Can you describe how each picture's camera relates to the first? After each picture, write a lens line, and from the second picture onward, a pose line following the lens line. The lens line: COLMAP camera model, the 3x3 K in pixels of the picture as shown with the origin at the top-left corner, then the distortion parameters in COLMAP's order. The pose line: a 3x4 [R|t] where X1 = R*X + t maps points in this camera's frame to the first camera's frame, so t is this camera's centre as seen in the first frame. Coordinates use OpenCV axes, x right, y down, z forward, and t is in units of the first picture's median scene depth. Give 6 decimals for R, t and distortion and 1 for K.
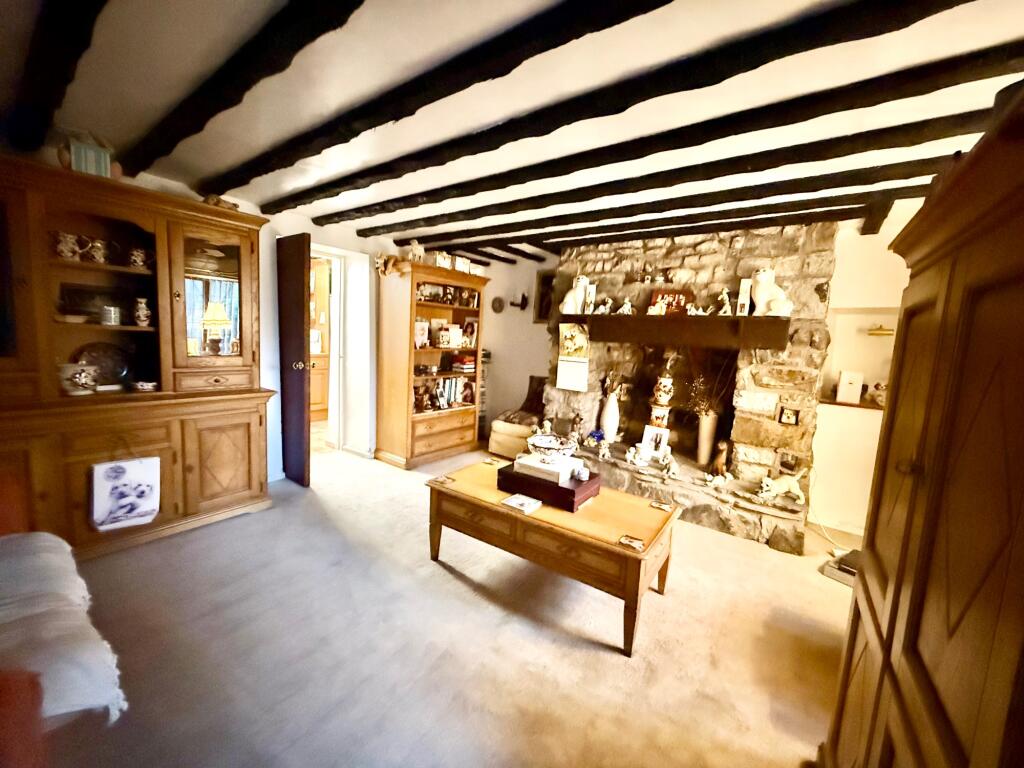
lens RADIAL K [[406.8, 0, 508.1], [0, 406.8, 383.0], [0, 0, 1]] dist [-0.001117, 0.001254]
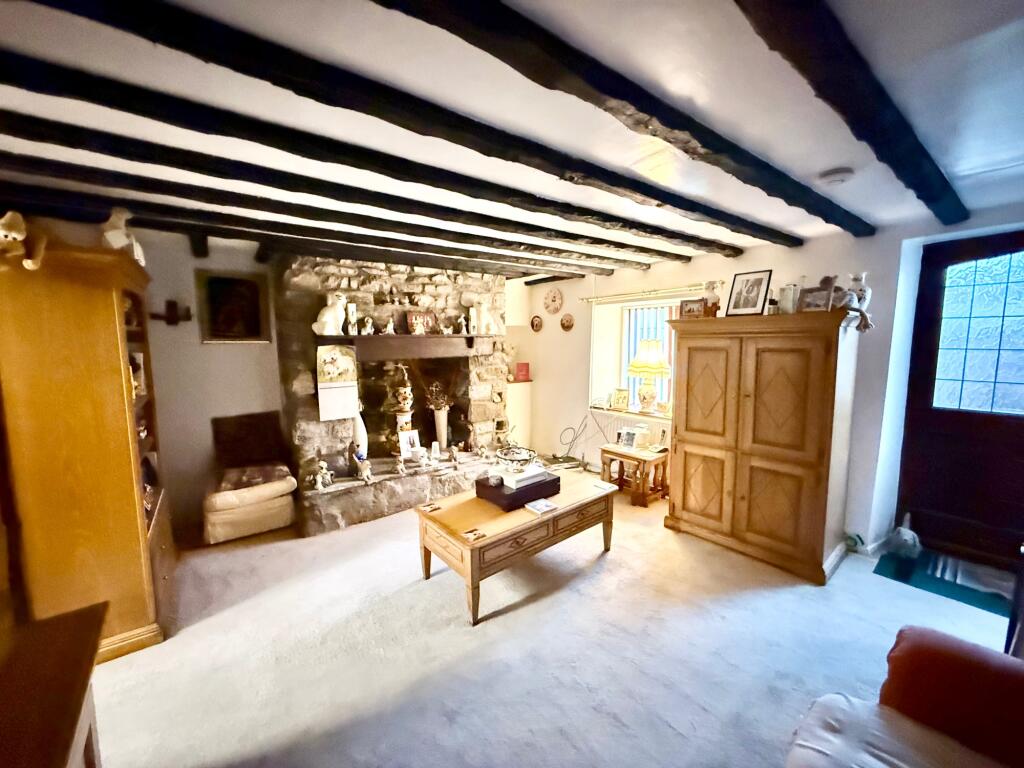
lens RADIAL K [[406.8, 0, 506.8], [0, 406.8, 385.1], [0, 0, 1]] dist [-0.001117, 0.001254]
pose [[0.269007, -0.170260, 0.947970, -0.656842], [0.131284, 0.981546, 0.139036, -0.148737], [-0.954149, 0.087051, 0.286395, 0.432930]]
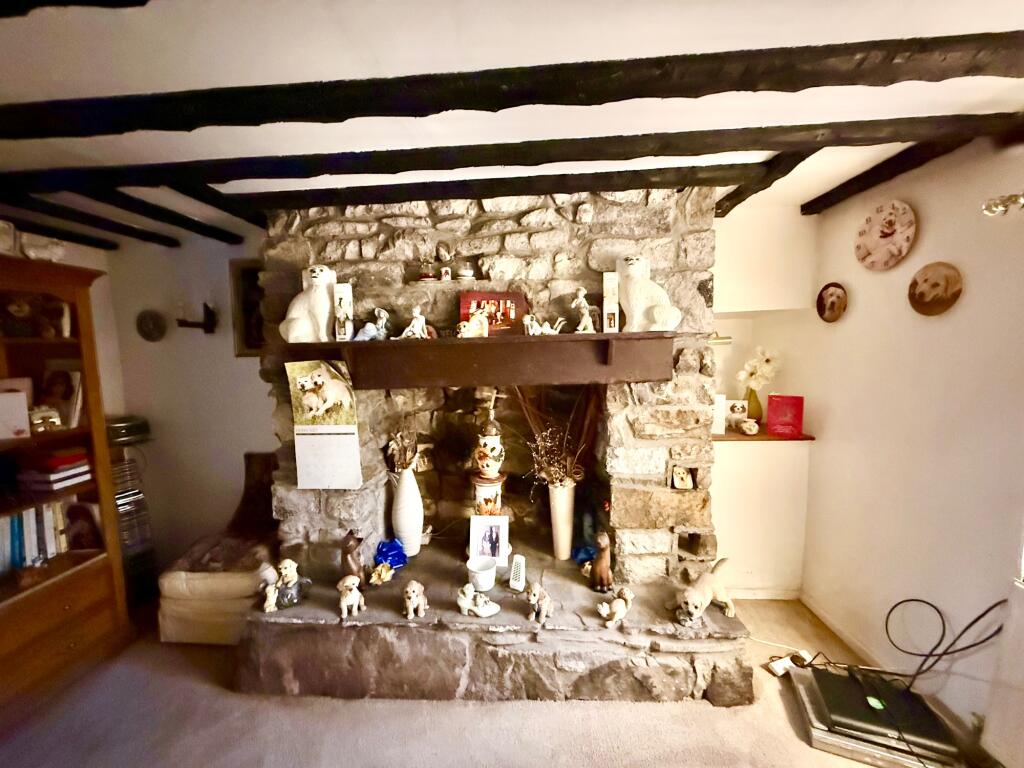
lens RADIAL K [[406.8, 0, 508.6], [0, 406.8, 383.1], [0, 0, 1]] dist [-0.001117, 0.001254]
pose [[0.829394, -0.130246, 0.543269, 0.090185], [0.135647, 0.990293, 0.030330, -0.112048], [-0.541946, 0.048537, 0.839011, 0.495249]]
